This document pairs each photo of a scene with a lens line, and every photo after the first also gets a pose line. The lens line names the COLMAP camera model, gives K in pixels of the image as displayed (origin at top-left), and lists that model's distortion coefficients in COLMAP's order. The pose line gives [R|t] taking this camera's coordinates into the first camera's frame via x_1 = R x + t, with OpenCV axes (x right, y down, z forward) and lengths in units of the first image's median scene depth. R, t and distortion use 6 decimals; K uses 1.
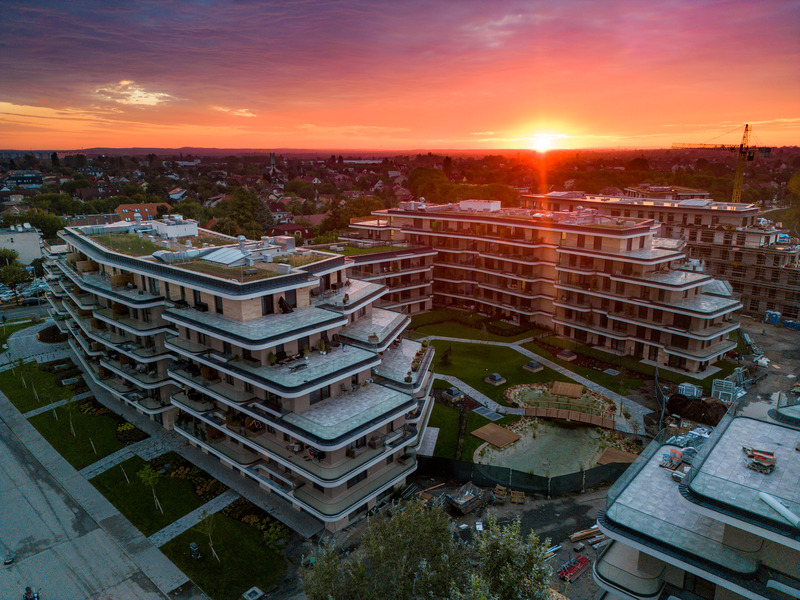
lens RADIAL K [[561.7, 0, 399.8], [0, 561.7, 301.6], [0, 0, 1]] dist [0.033714, -0.015126]
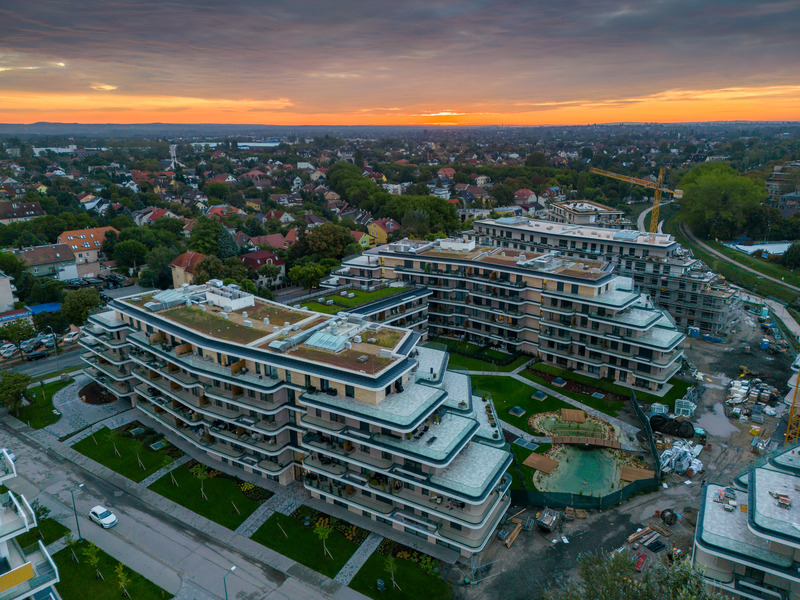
lens RADIAL K [[561.7, 0, 399.7], [0, 561.7, 299.8], [0, 0, 1]] dist [0.033714, -0.015126]
pose [[0.983285, -0.056469, 0.173094, -0.286786], [0.051125, 0.998072, 0.035183, -0.165373], [-0.174747, -0.025746, 0.984277, -0.190234]]
